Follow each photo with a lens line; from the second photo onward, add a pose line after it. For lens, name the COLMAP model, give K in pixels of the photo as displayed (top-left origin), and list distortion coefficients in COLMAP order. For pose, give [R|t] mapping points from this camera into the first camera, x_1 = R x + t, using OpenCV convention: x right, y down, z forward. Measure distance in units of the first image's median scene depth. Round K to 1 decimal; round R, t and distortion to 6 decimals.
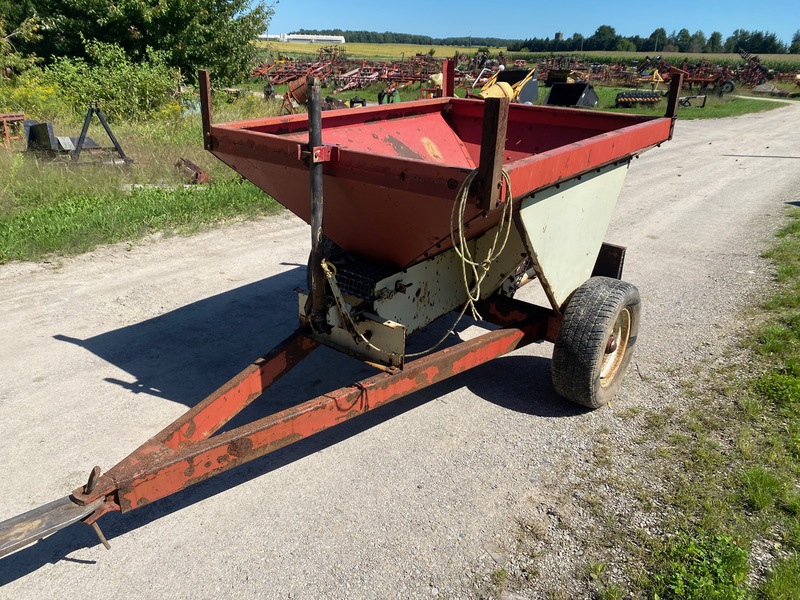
lens RADIAL K [[607.5, 0, 391.3], [0, 607.5, 295.2], [0, 0, 1]] dist [0.037345, -0.034294]
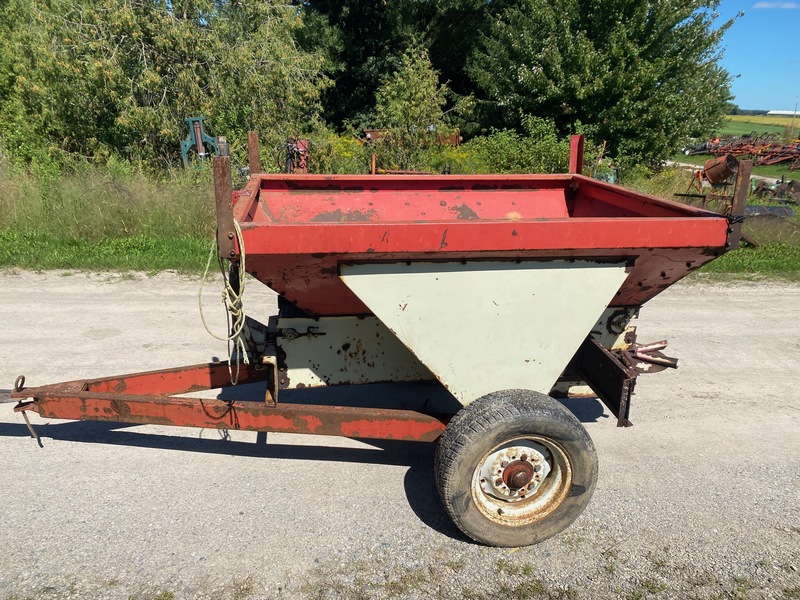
lens RADIAL K [[607.5, 0, 397.5], [0, 607.5, 305.6], [0, 0, 1]] dist [0.037345, -0.034294]
pose [[0.732361, 0.216579, -0.645555, 0.491375], [-0.276792, 0.960893, 0.008361, -0.067600], [0.622120, 0.172561, 0.763668, 0.167823]]
